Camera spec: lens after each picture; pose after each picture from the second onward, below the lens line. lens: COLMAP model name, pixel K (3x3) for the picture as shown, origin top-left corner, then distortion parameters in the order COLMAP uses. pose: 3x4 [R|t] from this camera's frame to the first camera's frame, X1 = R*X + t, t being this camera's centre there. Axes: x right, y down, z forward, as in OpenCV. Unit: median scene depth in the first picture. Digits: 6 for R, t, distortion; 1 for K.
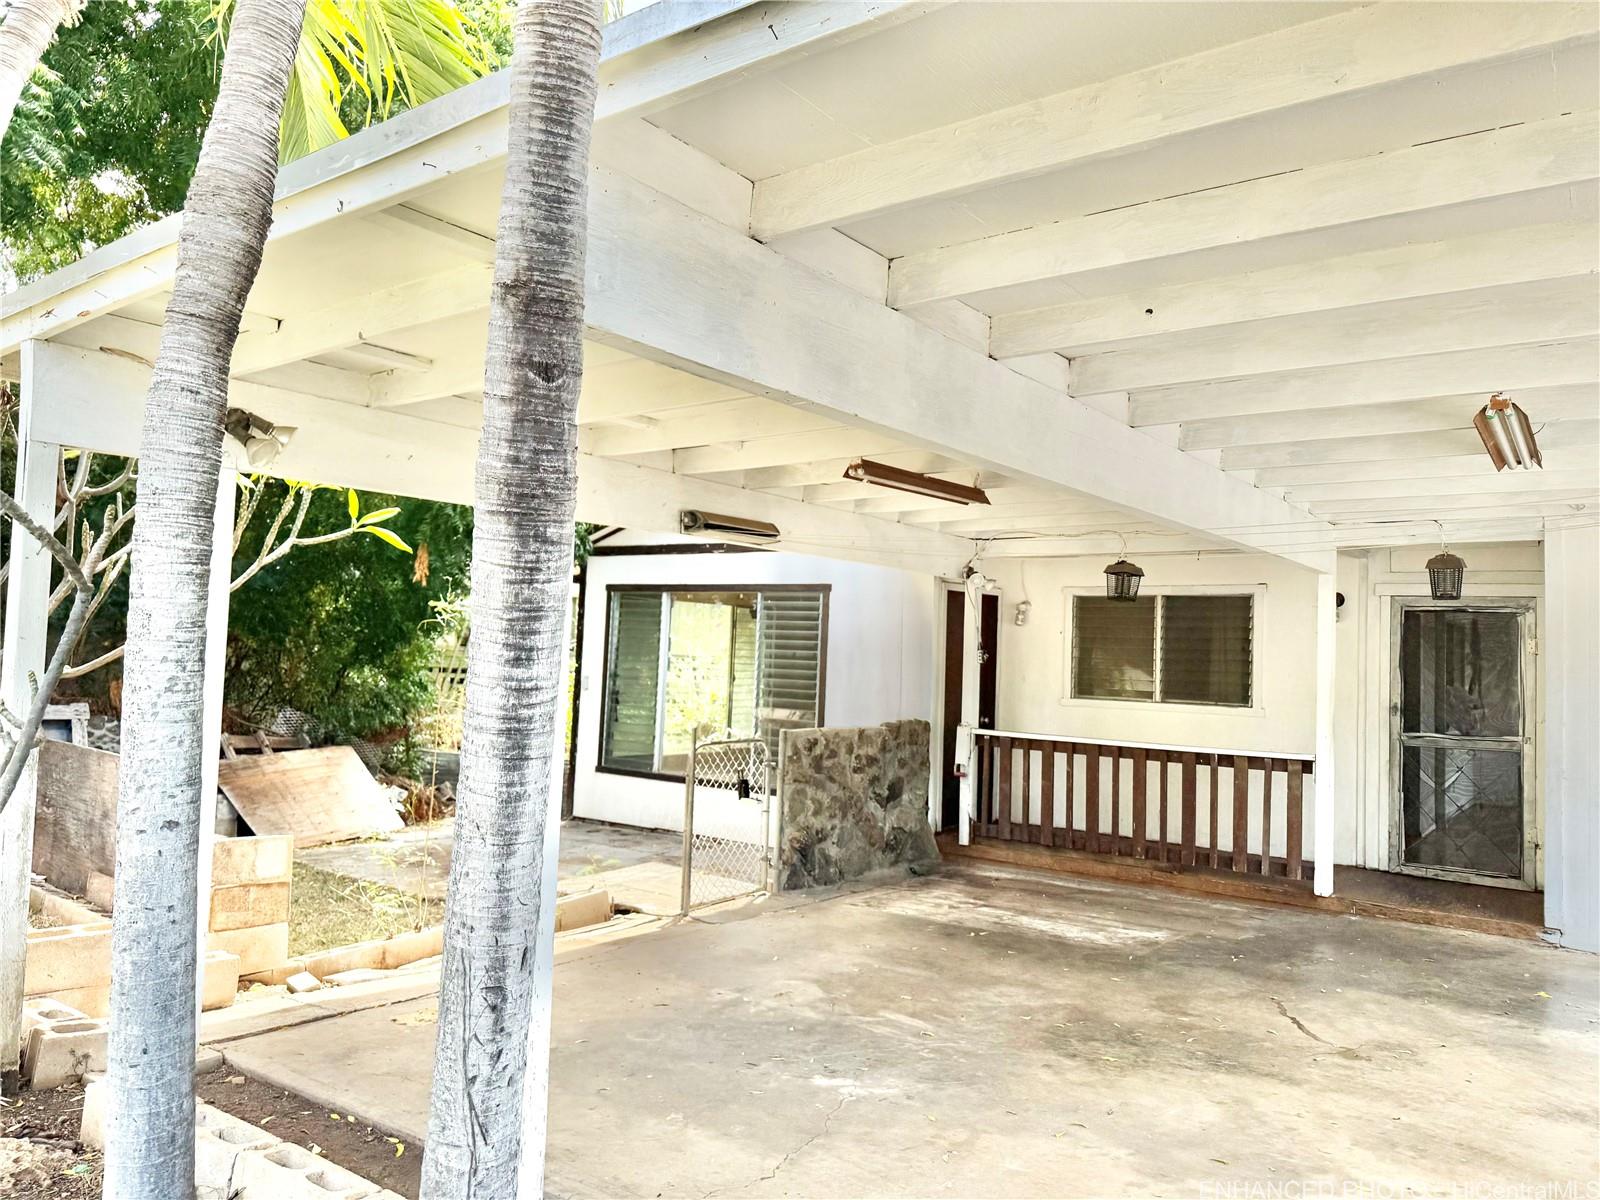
lens RADIAL K [[1112.0, 0, 815.5], [0, 1112.0, 577.7], [0, 0, 1]] dist [0.039425, -0.068887]
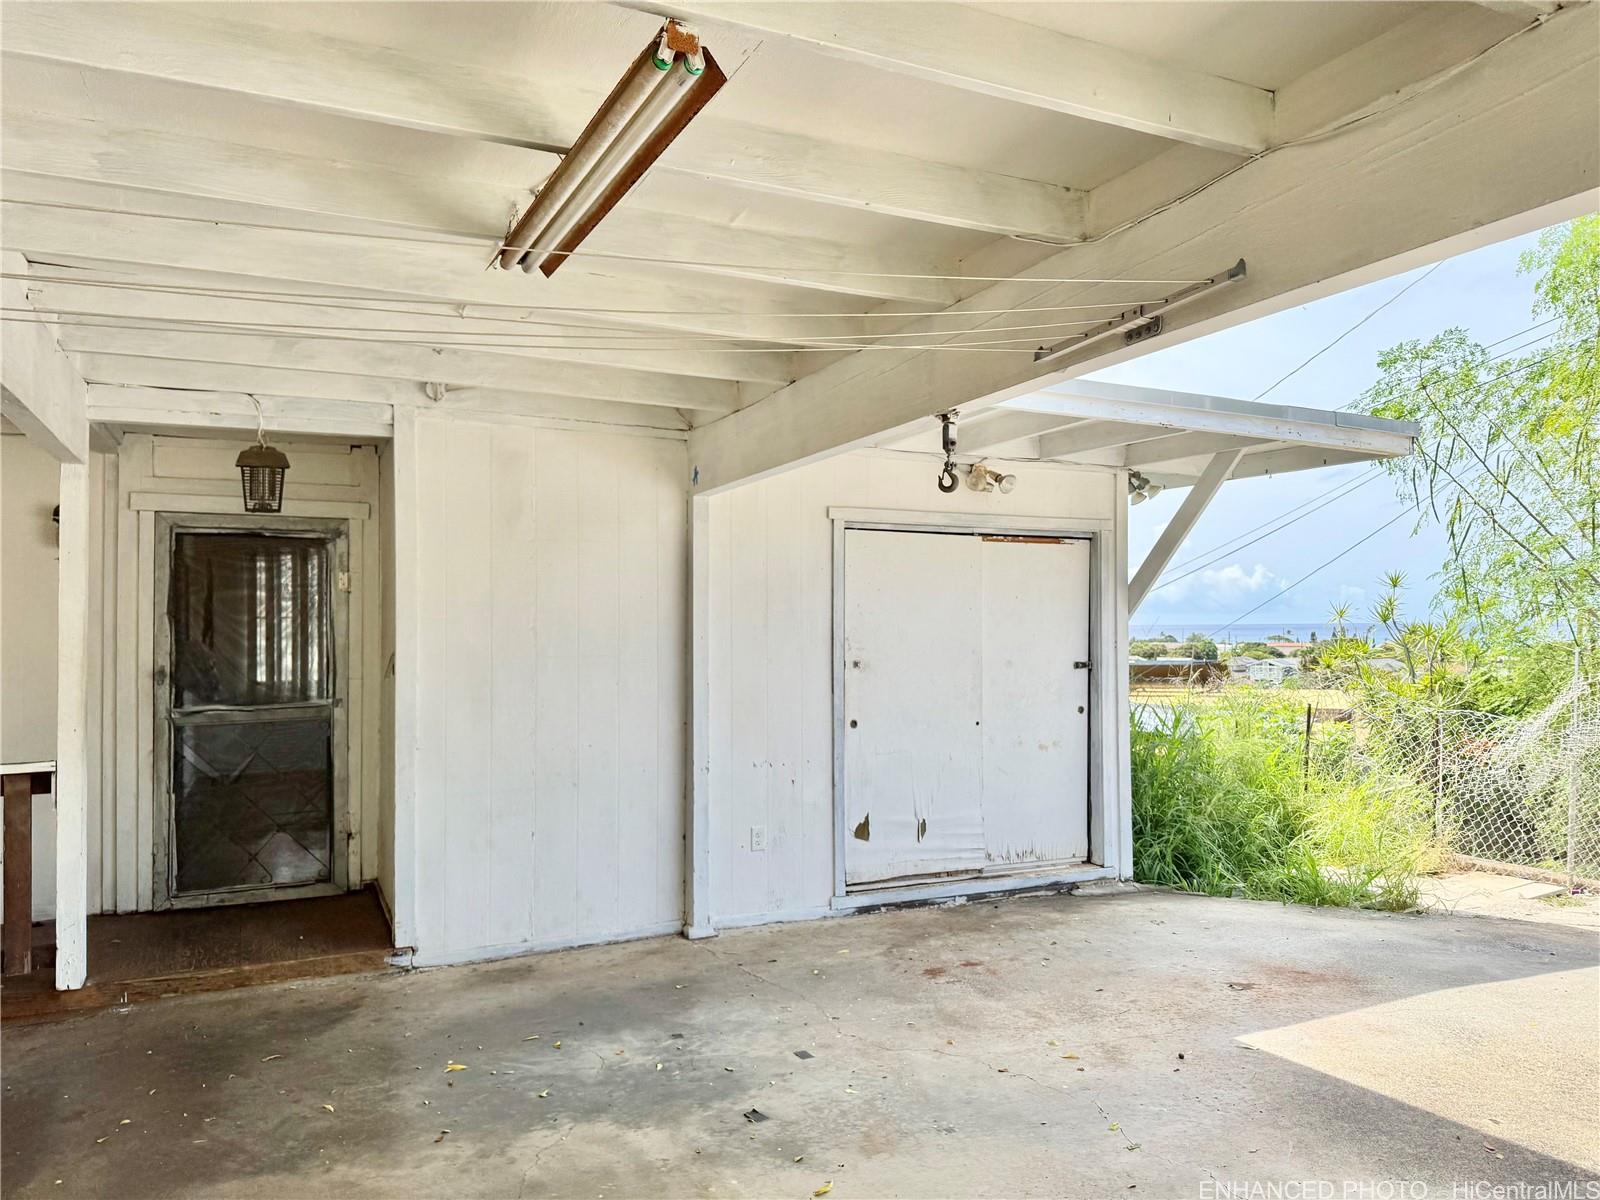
lens RADIAL K [[1124.3, 0, 800.0], [0, 1124.3, 600.0], [0, 0, 1]] dist [-0.002911, -0.006436]
pose [[0.468189, -0.016681, 0.883471, 0.103740], [-0.034130, 0.998734, 0.036944, 0.036672], [-0.882969, -0.047450, 0.467027, 0.373711]]
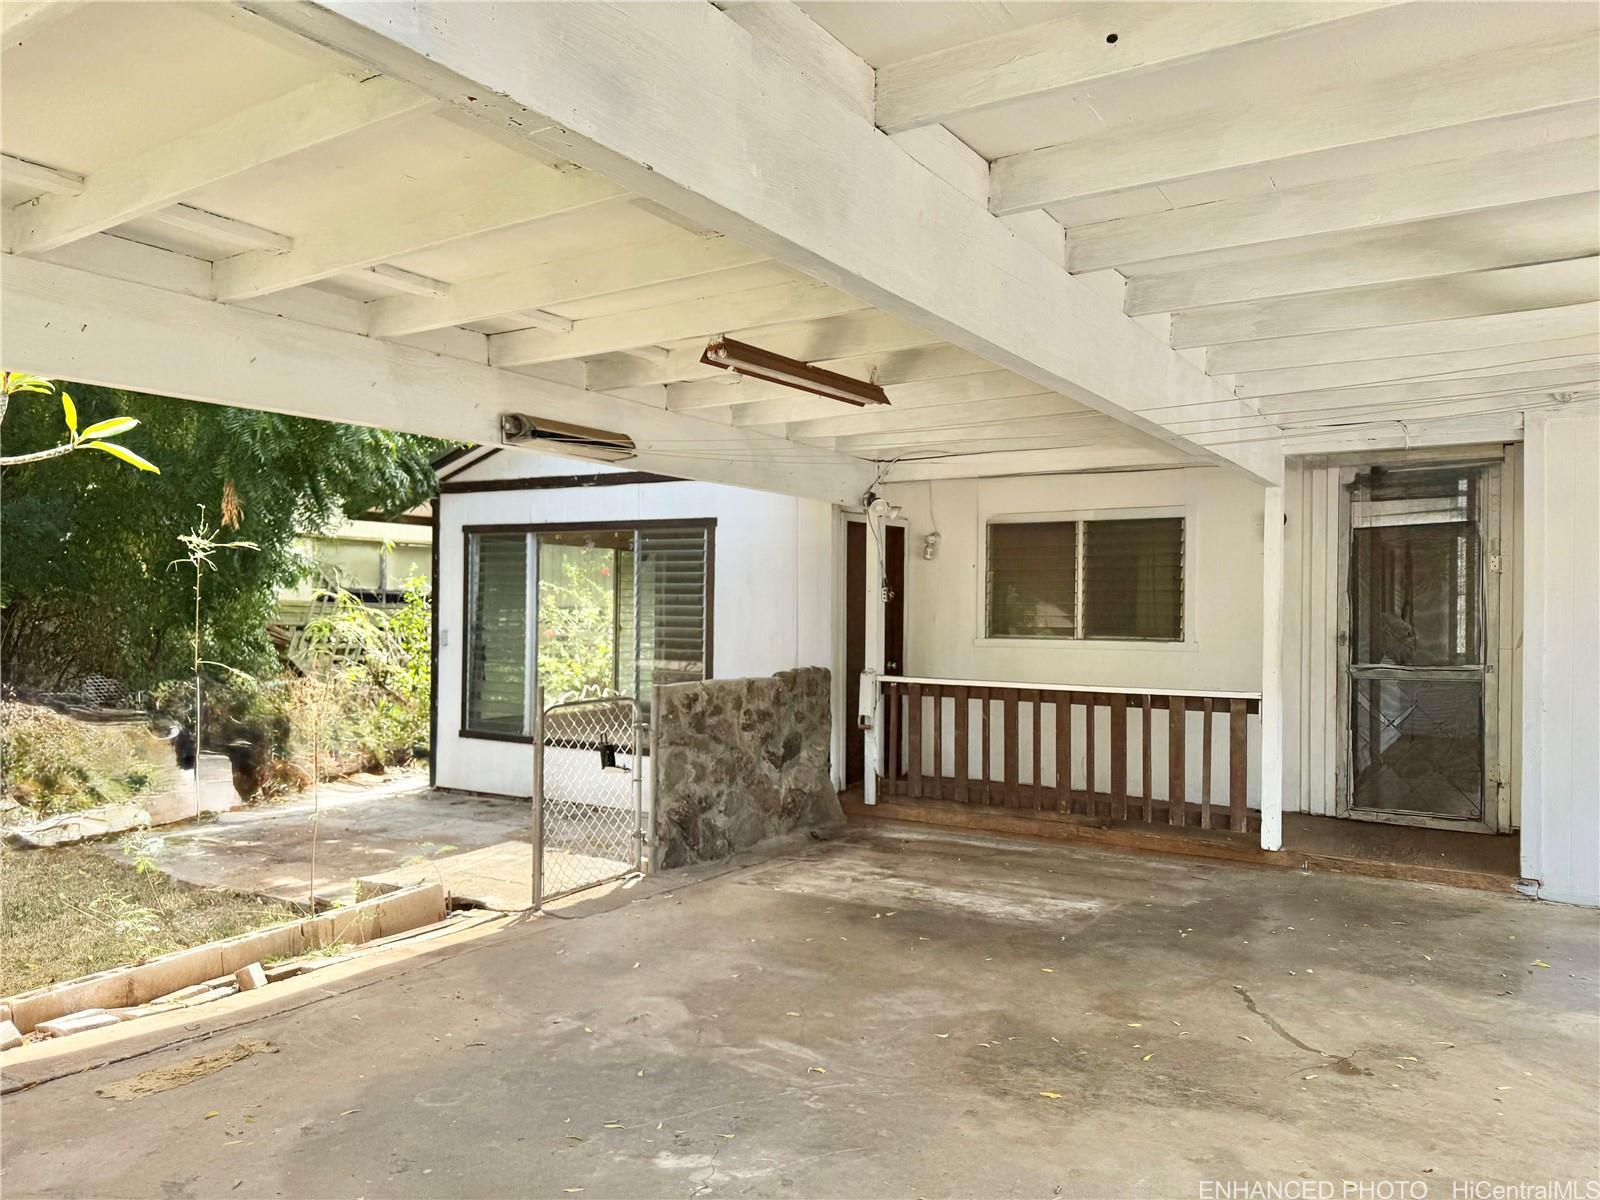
lens RADIAL K [[1124.3, 0, 800.0], [0, 1124.3, 600.0], [0, 0, 1]] dist [-0.002911, -0.006436]
pose [[0.997418, -0.027980, 0.066145, 0.028339], [0.023585, 0.997520, 0.066314, 0.019176], [-0.067836, -0.064583, 0.995604, 0.151734]]
